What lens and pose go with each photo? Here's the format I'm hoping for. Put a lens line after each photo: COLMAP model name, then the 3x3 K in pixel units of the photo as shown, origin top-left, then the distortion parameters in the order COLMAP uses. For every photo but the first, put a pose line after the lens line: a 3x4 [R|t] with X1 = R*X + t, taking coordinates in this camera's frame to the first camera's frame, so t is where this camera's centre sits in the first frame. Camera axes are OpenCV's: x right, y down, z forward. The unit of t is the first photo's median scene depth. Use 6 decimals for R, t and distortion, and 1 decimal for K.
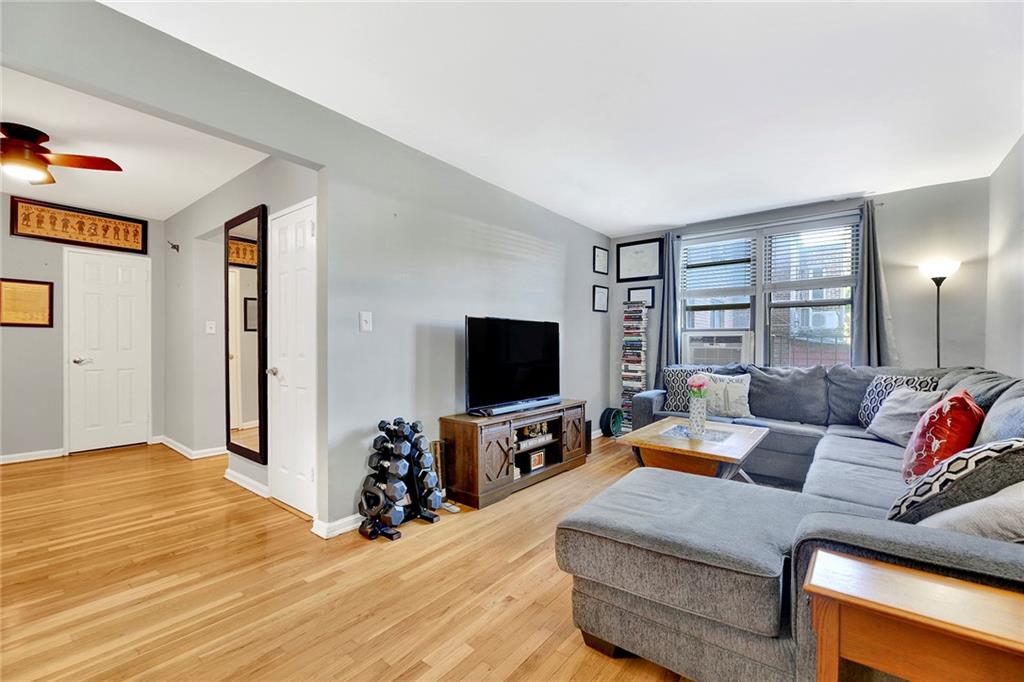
lens RADIAL K [[427.7, 0, 514.5], [0, 427.7, 346.2], [0, 0, 1]] dist [-0.000184, -0.004920]
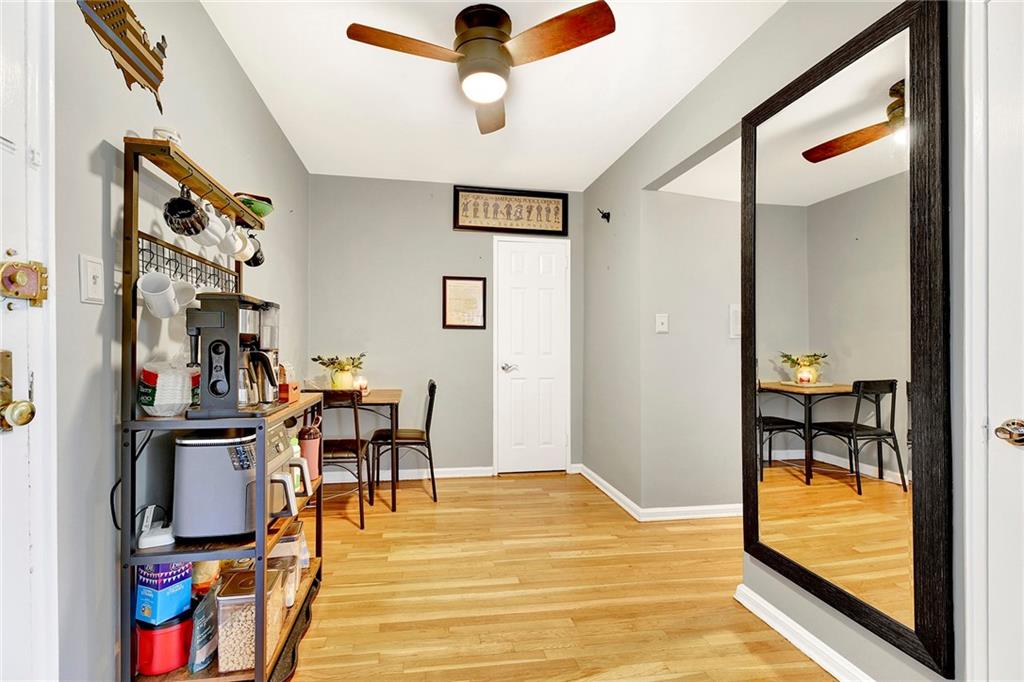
lens RADIAL K [[428.4, 0, 496.7], [0, 428.4, 351.5], [0, 0, 1]] dist [-0.000420, -0.000172]
pose [[0.744263, 0.008847, -0.667828, -0.515746], [-0.005914, 0.999960, 0.006655, -0.003047], [0.667861, -0.001004, 0.744286, 0.382893]]
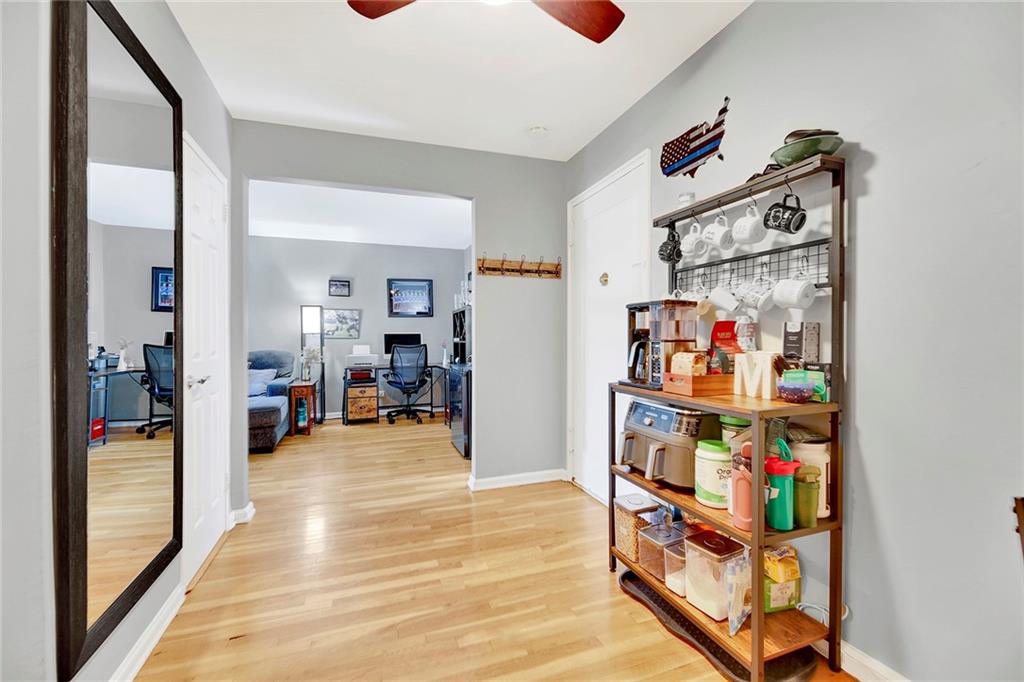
lens RADIAL K [[427.7, 0, 504.4], [0, 427.7, 339.7], [0, 0, 1]] dist [-0.001048, -0.000682]
pose [[-0.832278, -0.002274, 0.554354, -1.073510], [0.002888, 0.999960, 0.008439, -0.005836], [-0.554351, 0.008625, -0.832238, 1.044406]]
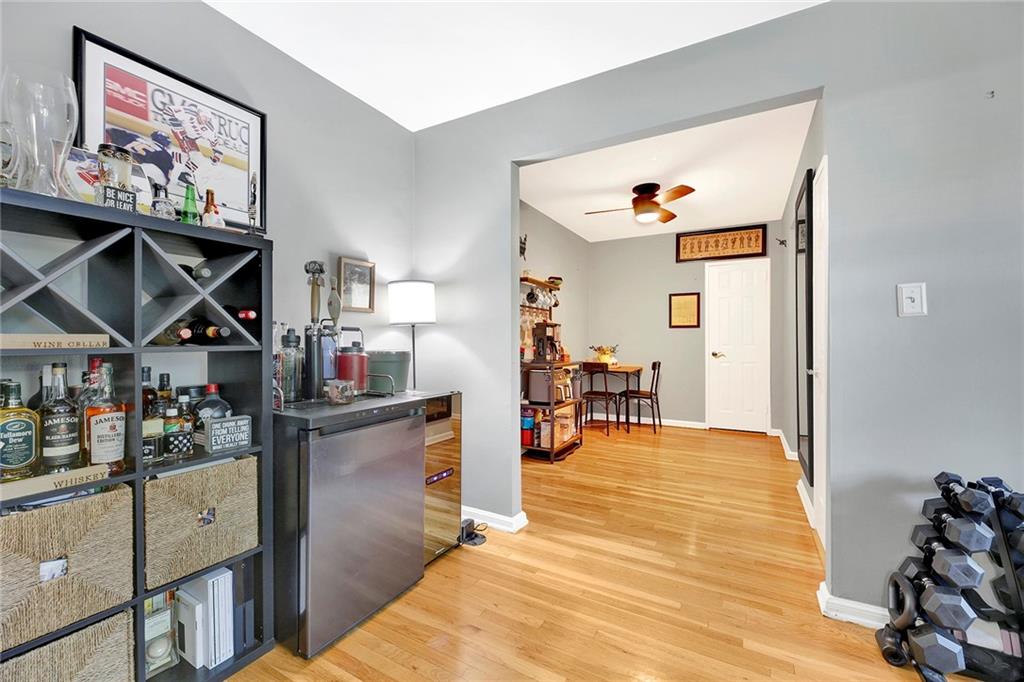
lens RADIAL K [[427.7, 0, 504.4], [0, 427.7, 339.7], [0, 0, 1]] dist [-0.001048, -0.000682]
pose [[0.137638, -0.006759, -0.990460, 0.122841], [-0.001128, 0.999975, -0.006981, 0.002924], [0.990482, 0.002079, 0.137627, 0.255394]]
